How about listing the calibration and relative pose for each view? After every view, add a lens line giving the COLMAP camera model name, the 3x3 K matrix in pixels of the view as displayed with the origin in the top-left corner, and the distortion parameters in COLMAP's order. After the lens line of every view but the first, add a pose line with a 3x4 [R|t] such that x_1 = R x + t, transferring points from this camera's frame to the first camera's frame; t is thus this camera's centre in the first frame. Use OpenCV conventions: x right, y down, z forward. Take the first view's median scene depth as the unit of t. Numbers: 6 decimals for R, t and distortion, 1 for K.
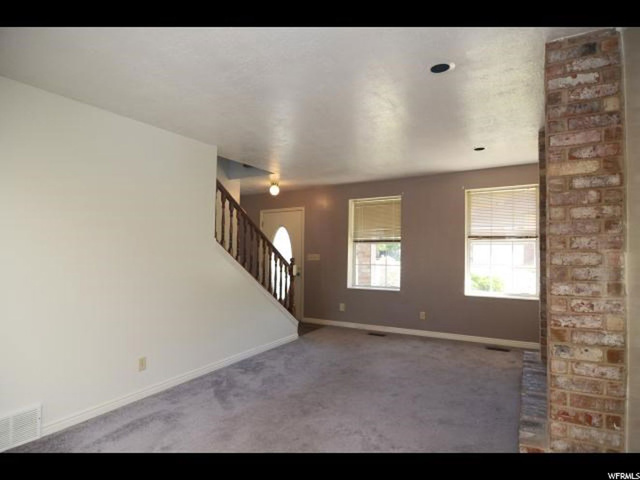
lens RADIAL K [[364.7, 0, 320.0], [0, 364.7, 240.0], [0, 0, 1]] dist [-0.022491, -0.000556]
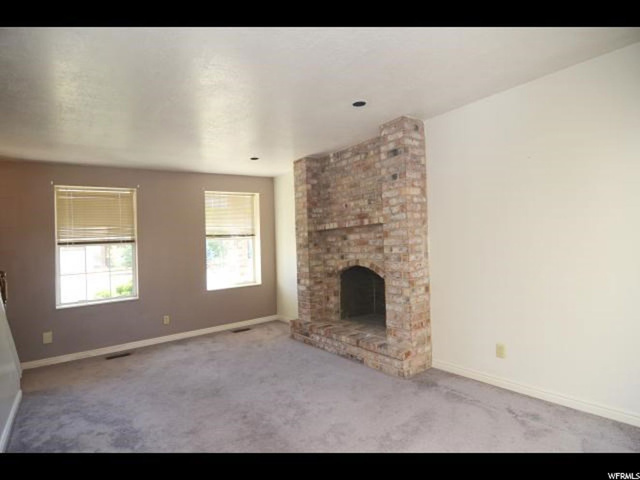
lens RADIAL K [[366.9, 0, 321.0], [0, 366.9, 250.9], [0, 0, 1]] dist [0.002977, 0.000029]
pose [[0.367904, -0.039970, 0.929004, -0.578783], [0.029439, 0.999076, 0.031327, 0.015100], [-0.929398, 0.015824, 0.368741, 0.359565]]
